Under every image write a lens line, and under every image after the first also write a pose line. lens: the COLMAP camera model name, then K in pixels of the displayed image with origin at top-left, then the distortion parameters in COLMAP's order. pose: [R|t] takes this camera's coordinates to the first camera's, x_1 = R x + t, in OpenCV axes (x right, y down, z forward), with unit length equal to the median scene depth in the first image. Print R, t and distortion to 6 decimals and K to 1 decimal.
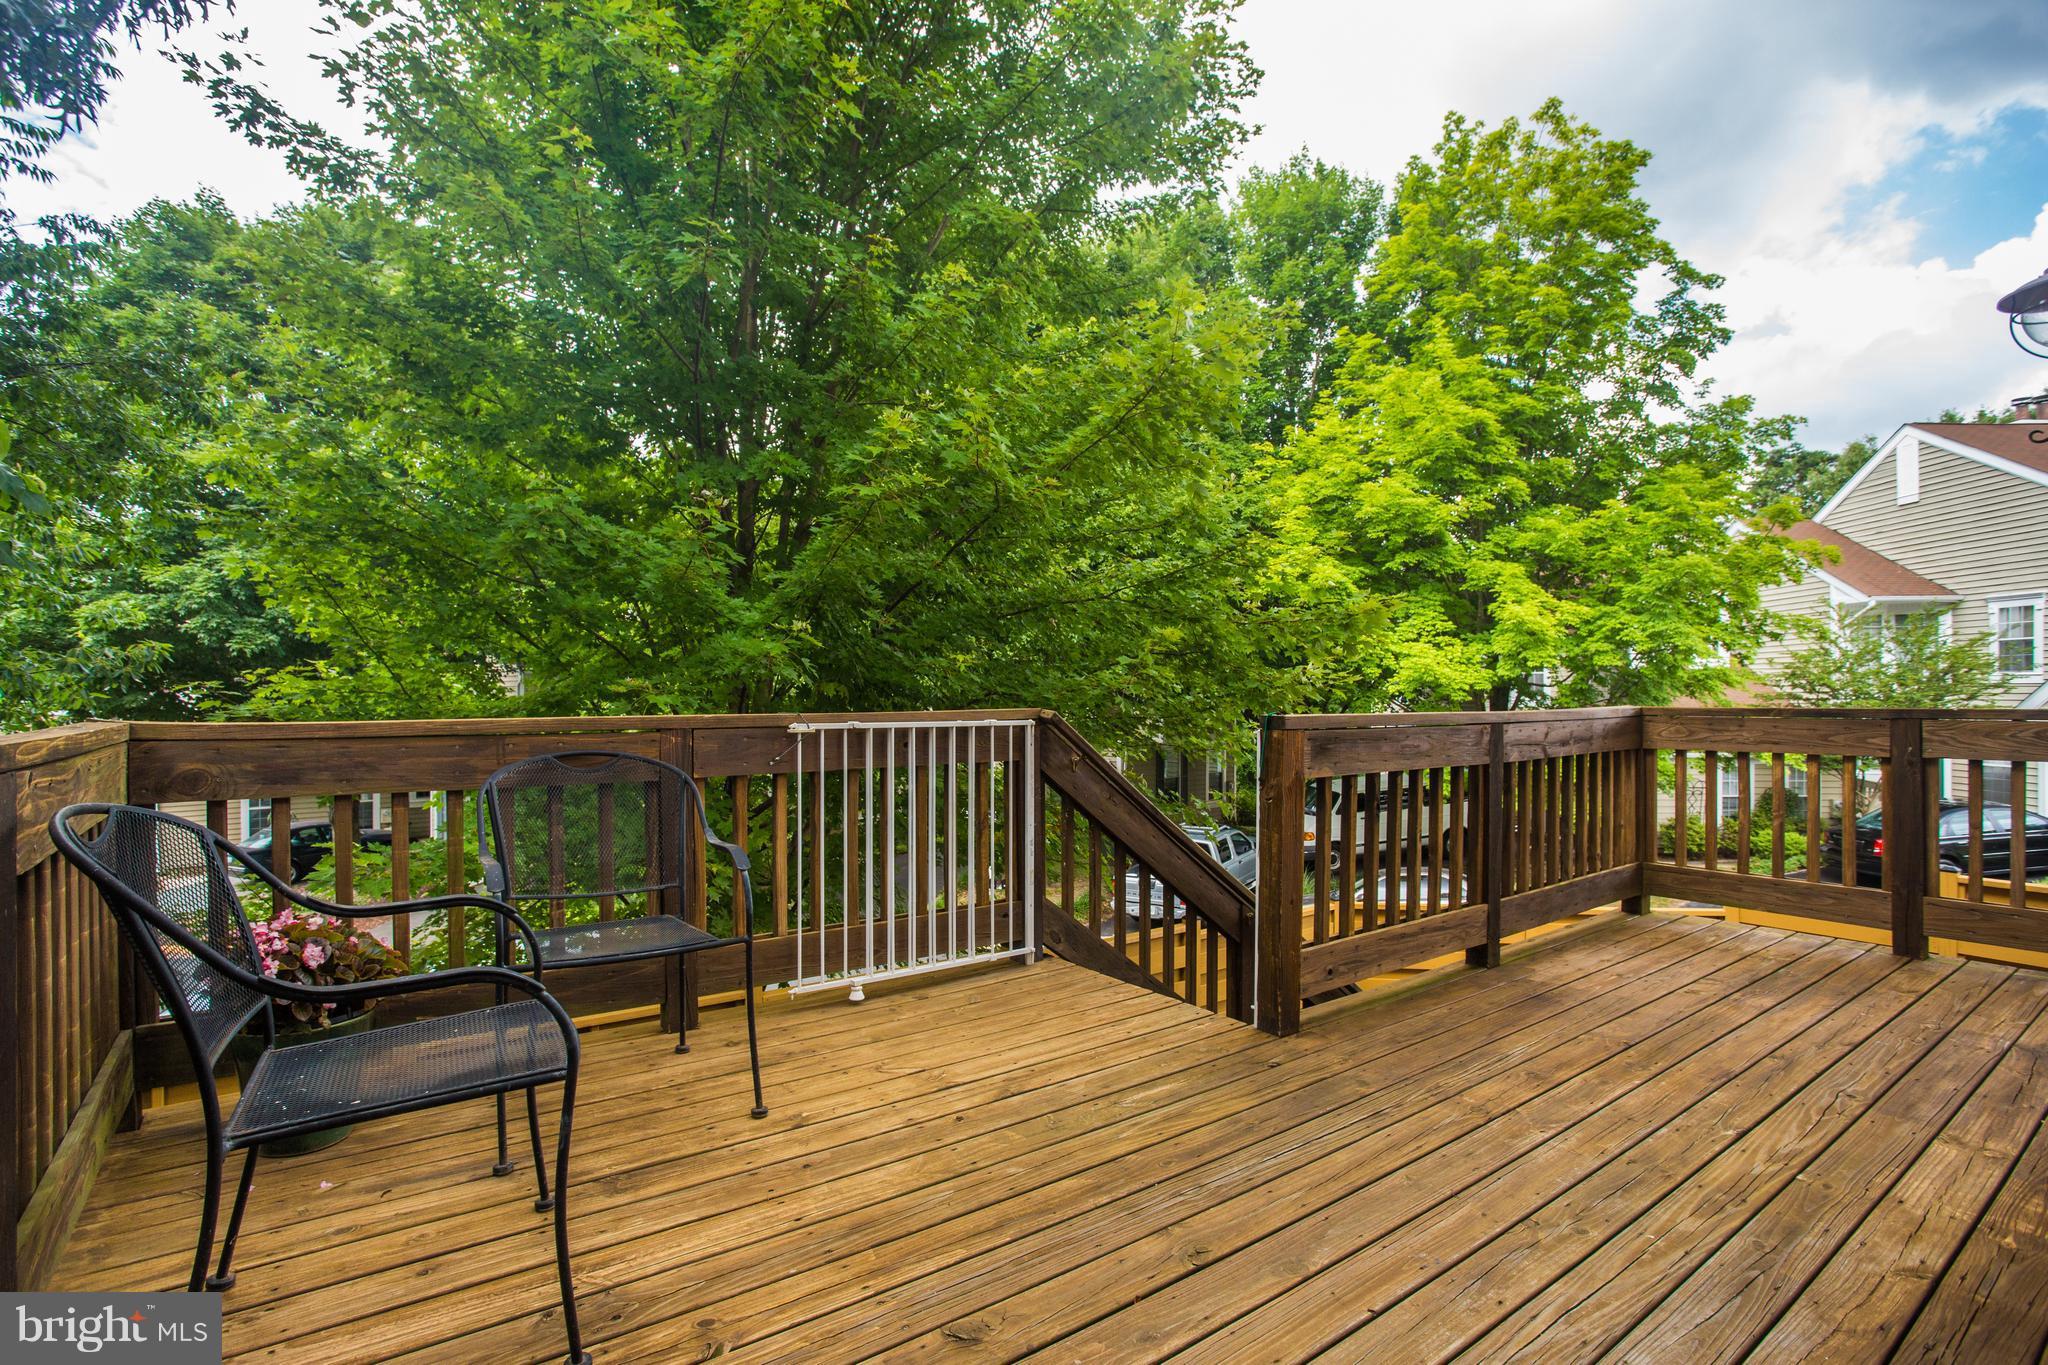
lens RADIAL K [[1002.4, 0, 1017.0], [0, 1002.4, 695.9], [0, 0, 1]] dist [-0.071154, 0.030122]
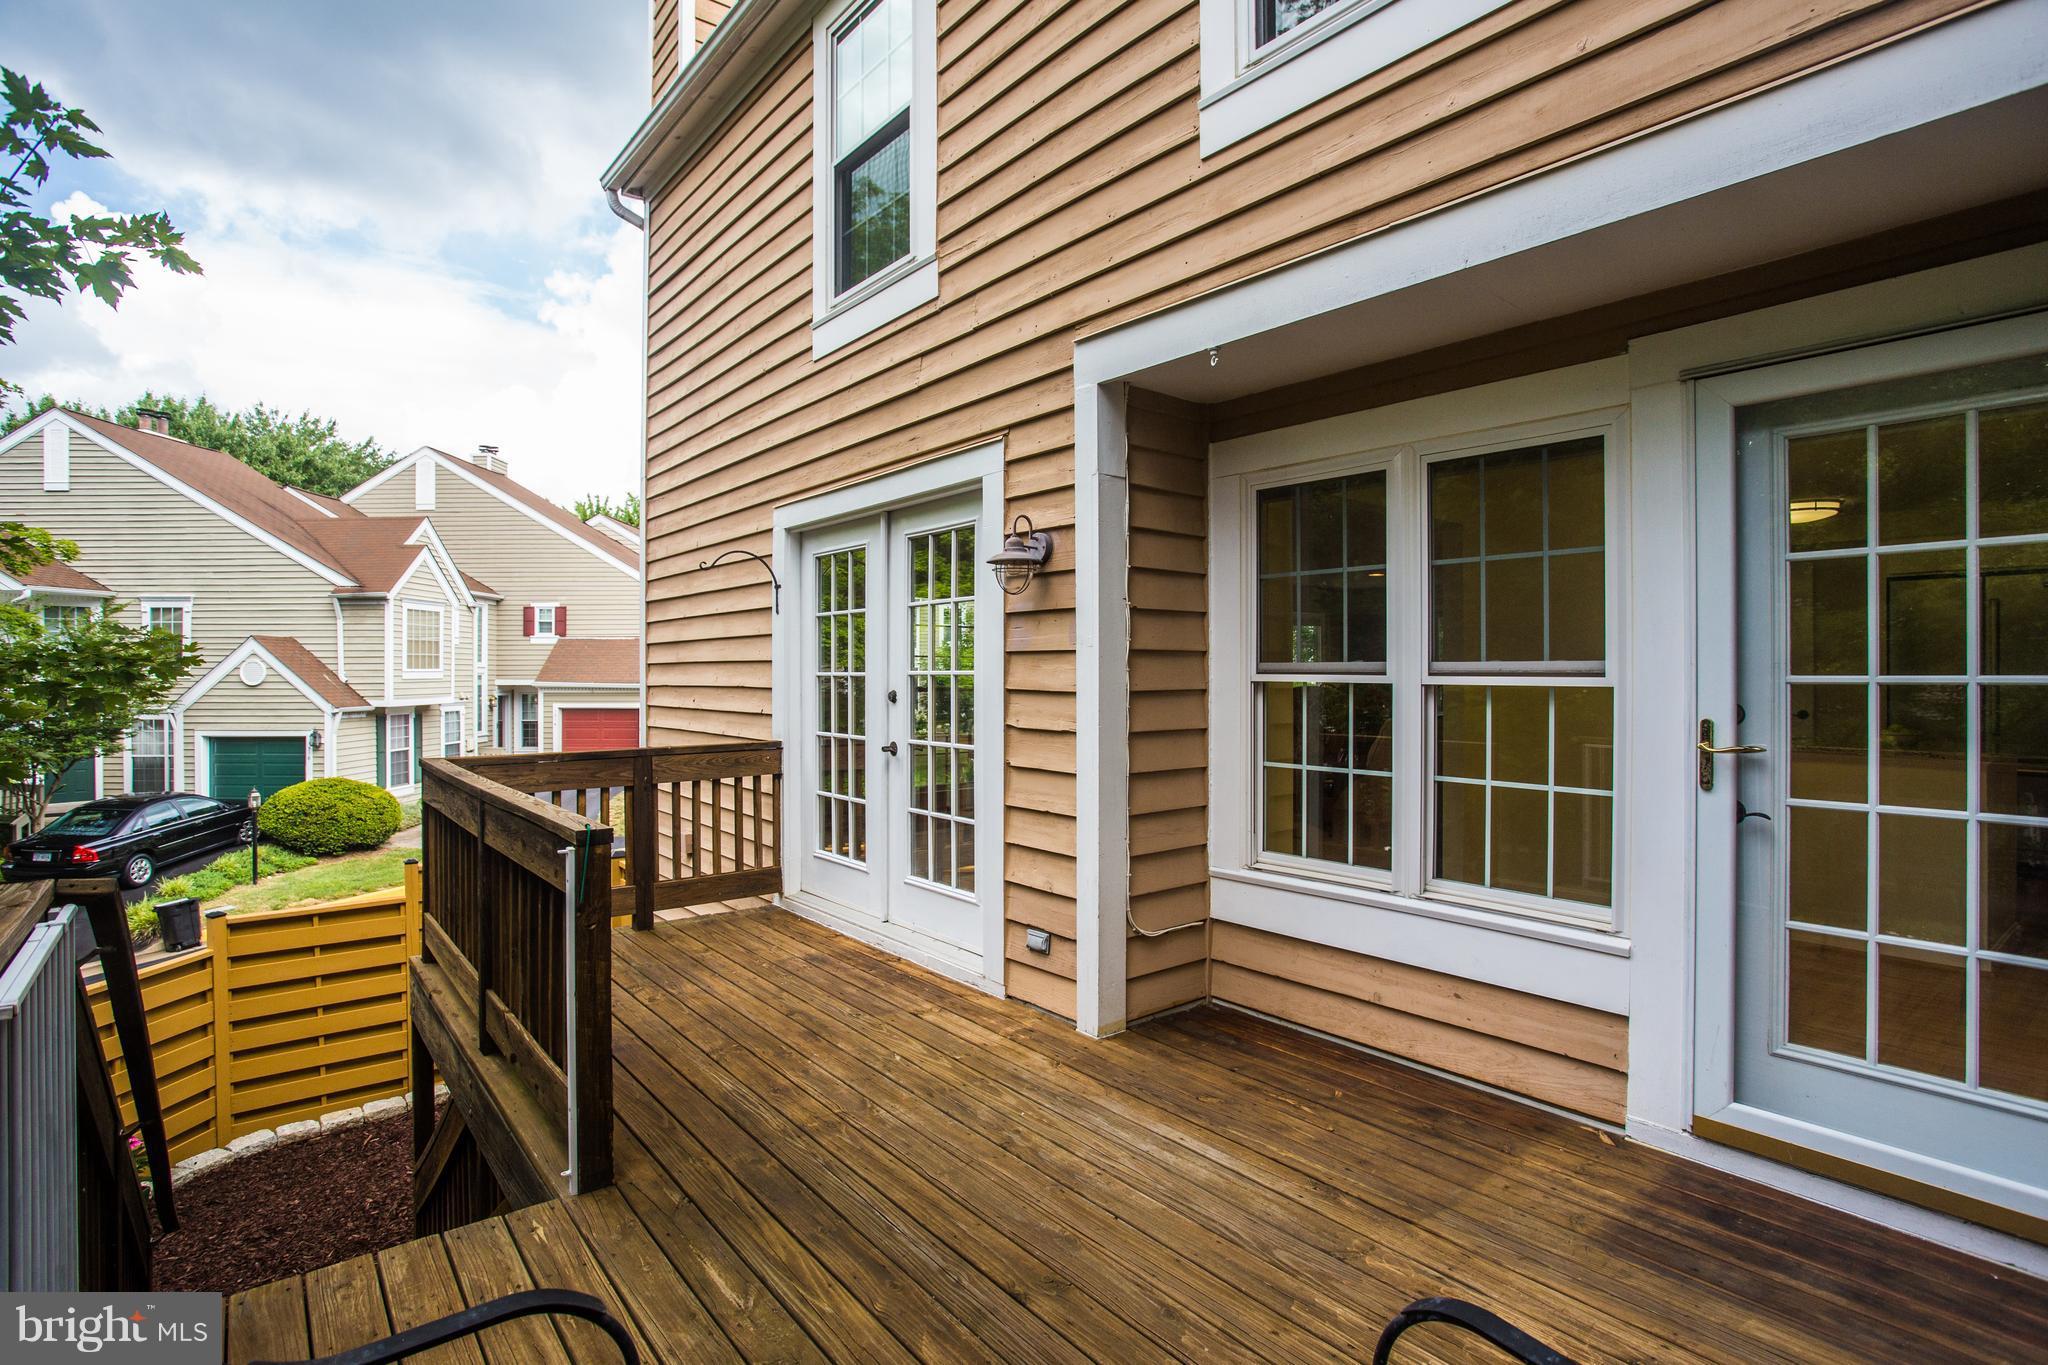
lens RADIAL K [[1002.4, 0, 1017.0], [0, 1002.4, 695.9], [0, 0, 1]] dist [-0.071154, 0.030122]
pose [[-0.048461, -0.025287, 0.998505, -0.648849], [0.003577, 0.999669, 0.025490, -0.125074], [-0.998819, 0.004807, -0.048354, 0.698084]]
